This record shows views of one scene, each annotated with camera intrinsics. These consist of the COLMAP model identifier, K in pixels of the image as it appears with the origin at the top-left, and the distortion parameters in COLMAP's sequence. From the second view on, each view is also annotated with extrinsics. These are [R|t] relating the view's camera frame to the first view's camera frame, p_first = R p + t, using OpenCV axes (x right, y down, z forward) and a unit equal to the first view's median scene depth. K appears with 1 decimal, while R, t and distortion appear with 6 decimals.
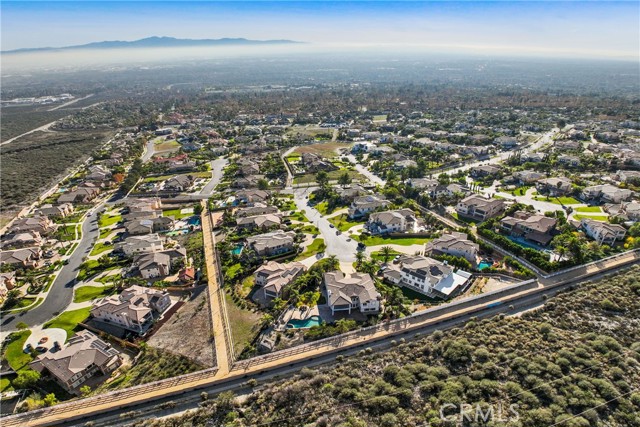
lens RADIAL K [[384.1, 0, 326.2], [0, 384.1, 212.8], [0, 0, 1]] dist [-0.072199, -0.000183]
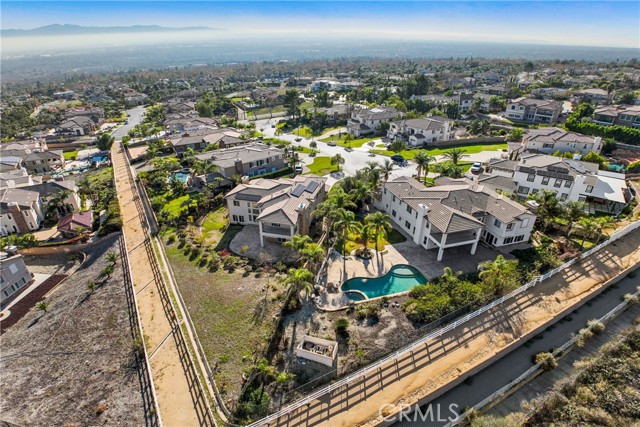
lens RADIAL K [[387.7, 0, 321.7], [0, 387.7, 222.0], [0, 0, 1]] dist [-0.081744, 0.011815]
pose [[0.984793, -0.082304, 0.153000, -0.151309], [0.074037, 0.995510, 0.058978, 0.170063], [-0.157168, -0.046753, 0.986465, 0.537974]]
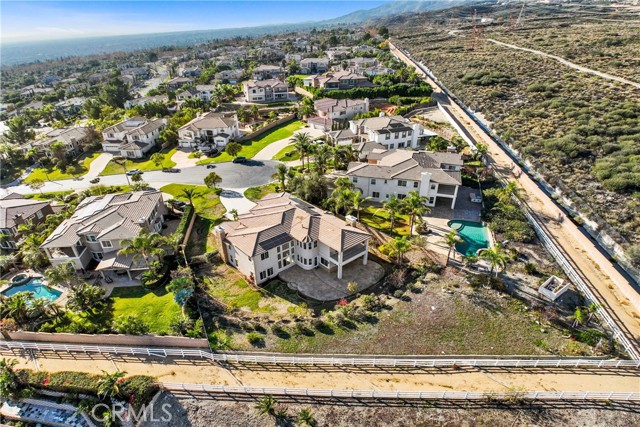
lens RADIAL K [[387.7, 0, 321.7], [0, 387.7, 222.0], [0, 0, 1]] dist [-0.081744, 0.011815]
pose [[0.416751, -0.440116, 0.795372, -0.428181], [0.382804, 0.878581, 0.285581, 0.058111], [-0.824488, 0.185455, 0.534628, 0.771367]]
